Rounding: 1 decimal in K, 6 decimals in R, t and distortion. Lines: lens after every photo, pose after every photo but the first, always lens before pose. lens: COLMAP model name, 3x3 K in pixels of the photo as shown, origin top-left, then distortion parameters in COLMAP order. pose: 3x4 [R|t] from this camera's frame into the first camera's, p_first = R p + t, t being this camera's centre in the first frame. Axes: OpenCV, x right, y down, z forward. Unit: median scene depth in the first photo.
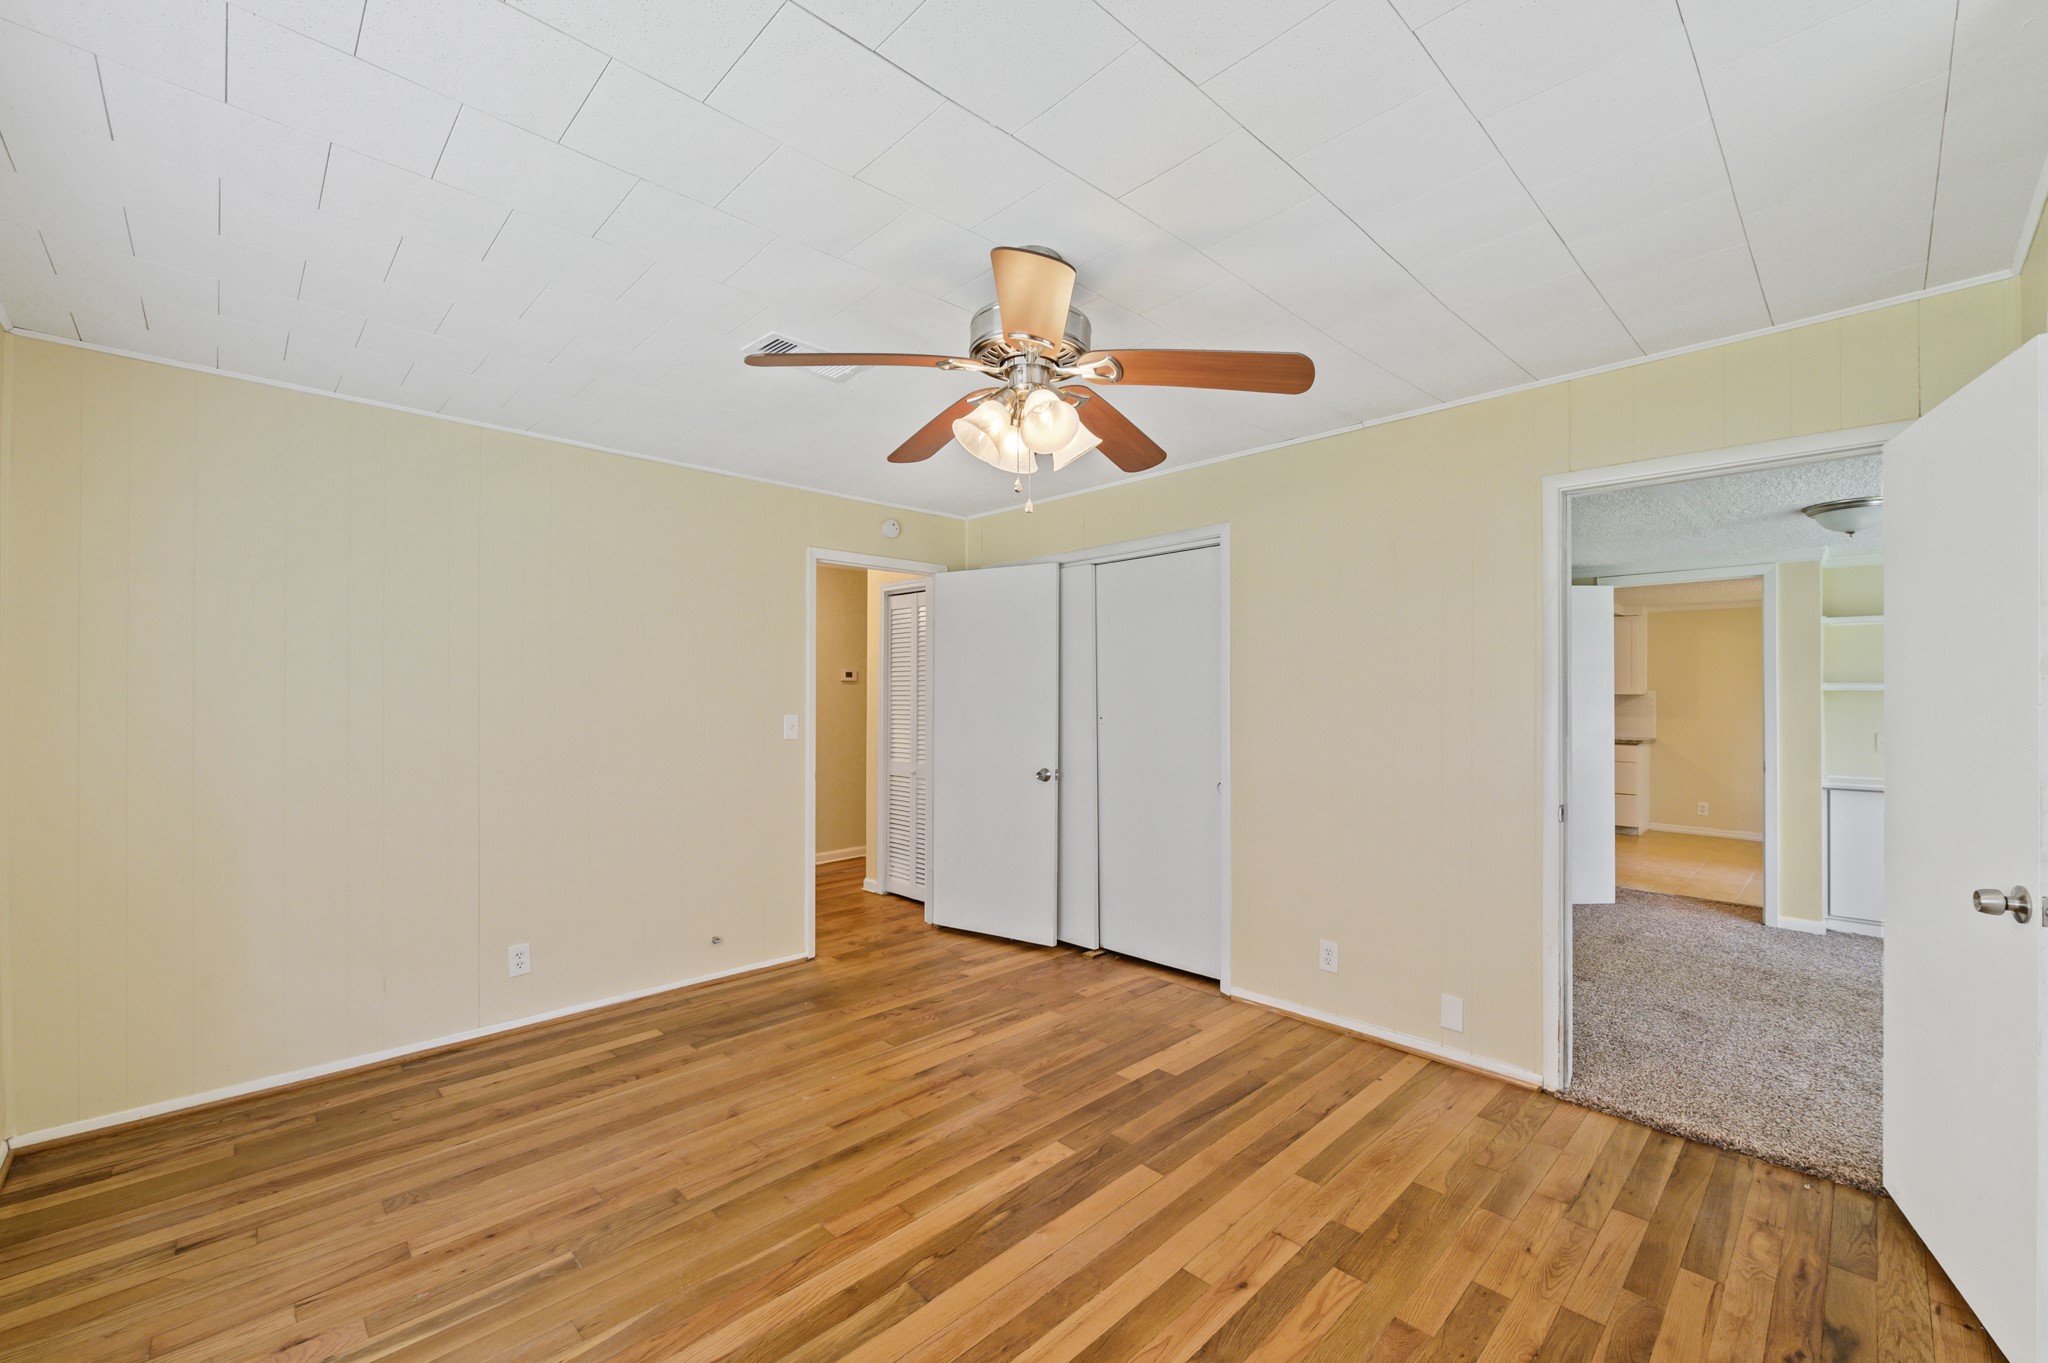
lens RADIAL K [[819.2, 0, 1022.8], [0, 819.2, 676.3], [0, 0, 1]] dist [-0.002668, -0.000310]
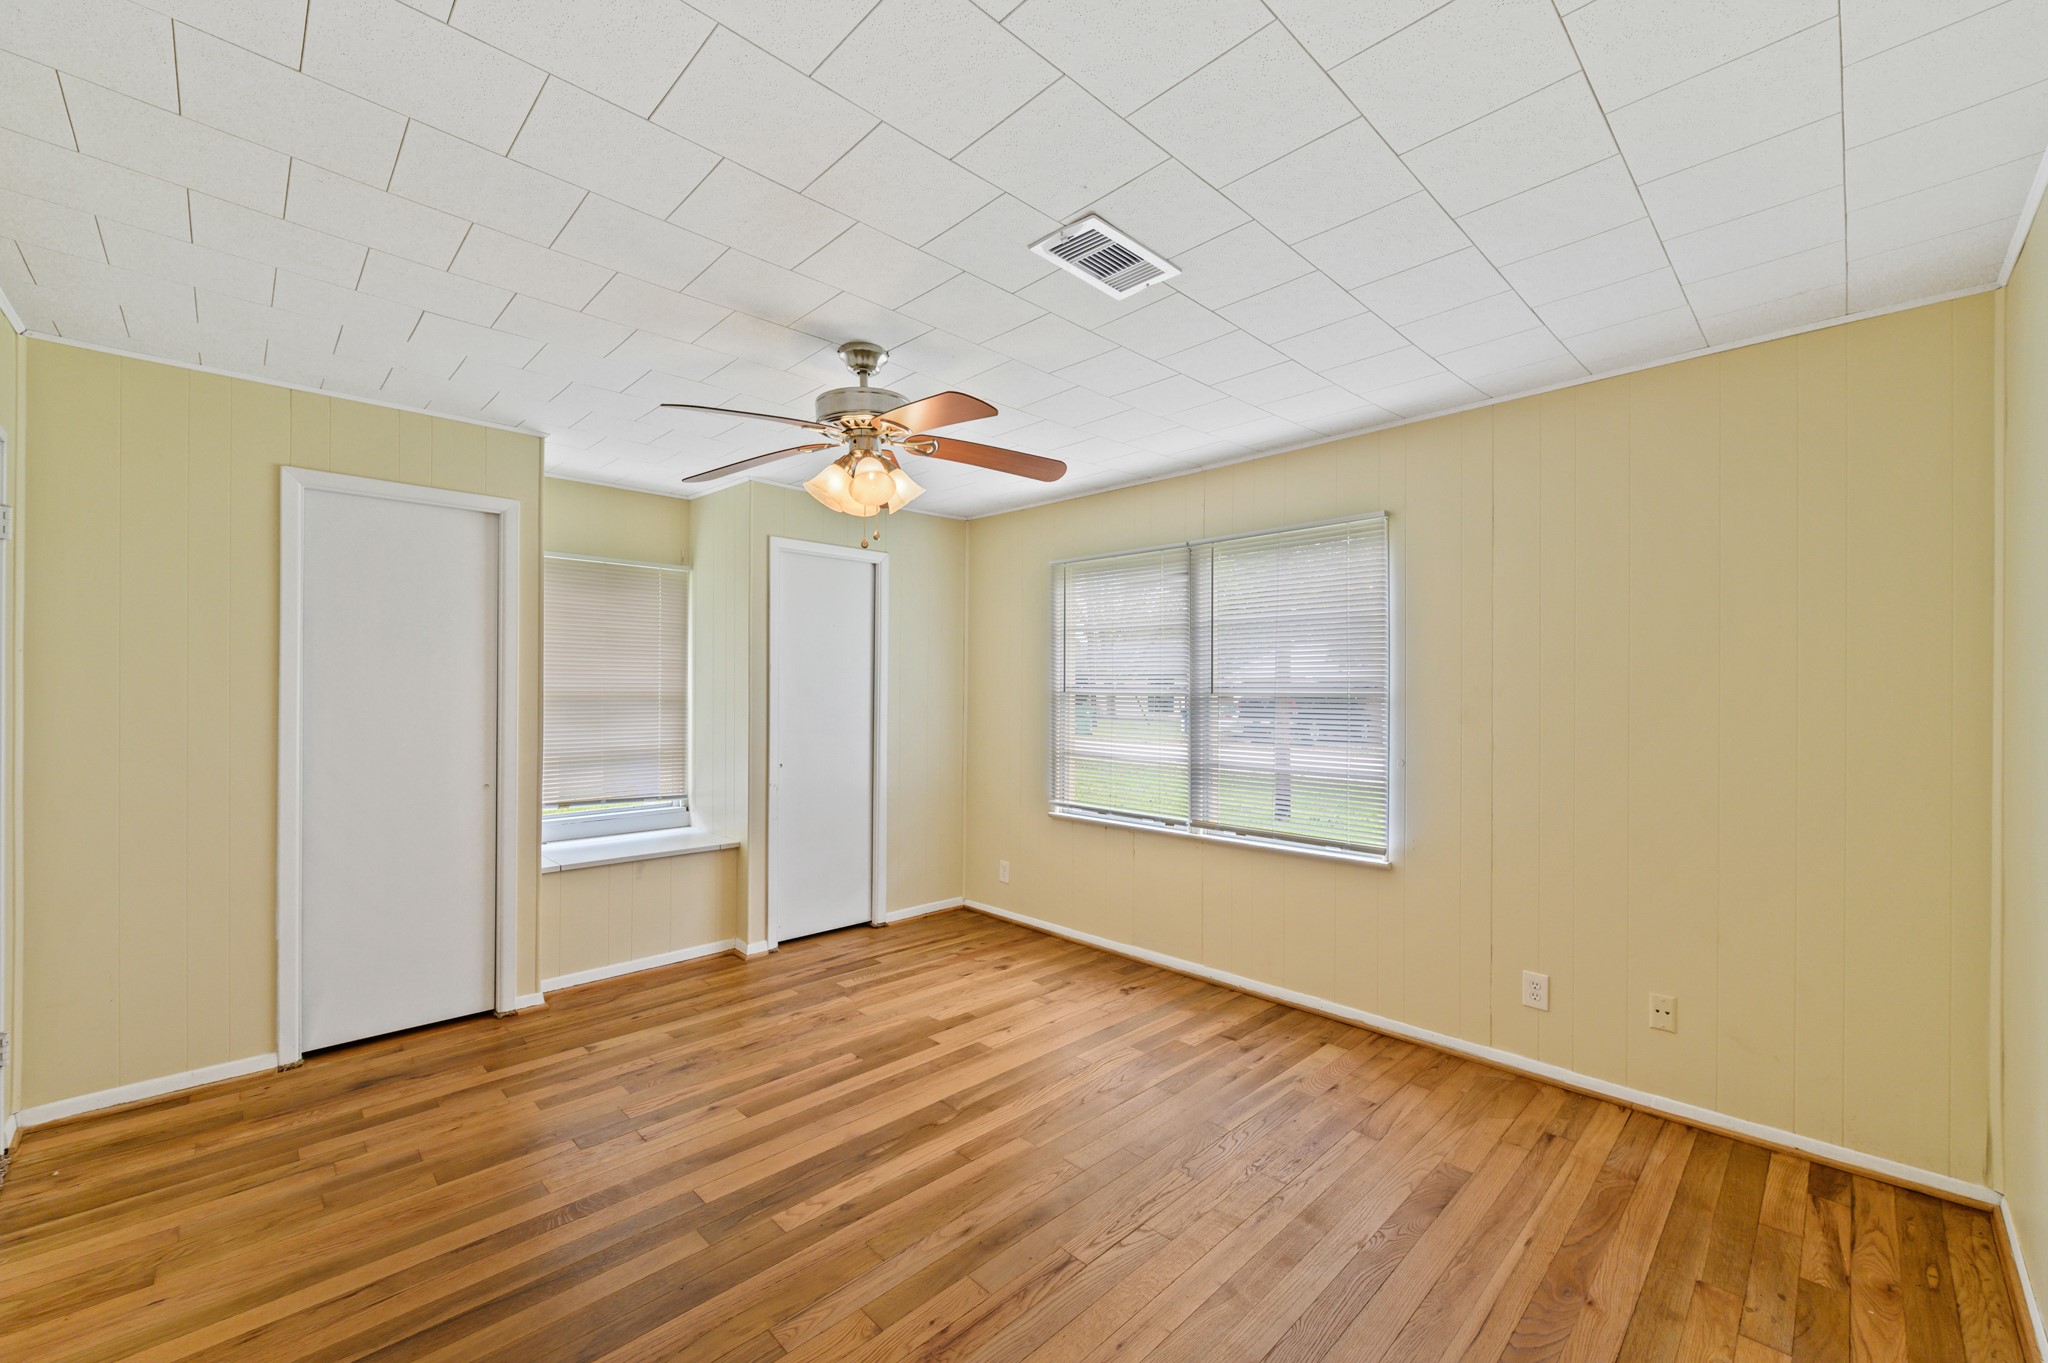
lens RADIAL K [[819.2, 0, 1022.8], [0, 819.2, 676.3], [0, 0, 1]] dist [-0.002668, -0.000310]
pose [[-0.999981, -0.005143, -0.003410, -0.201179], [-0.005021, 0.999387, -0.034642, 0.051481], [0.003586, -0.034624, -0.999394, 1.974019]]
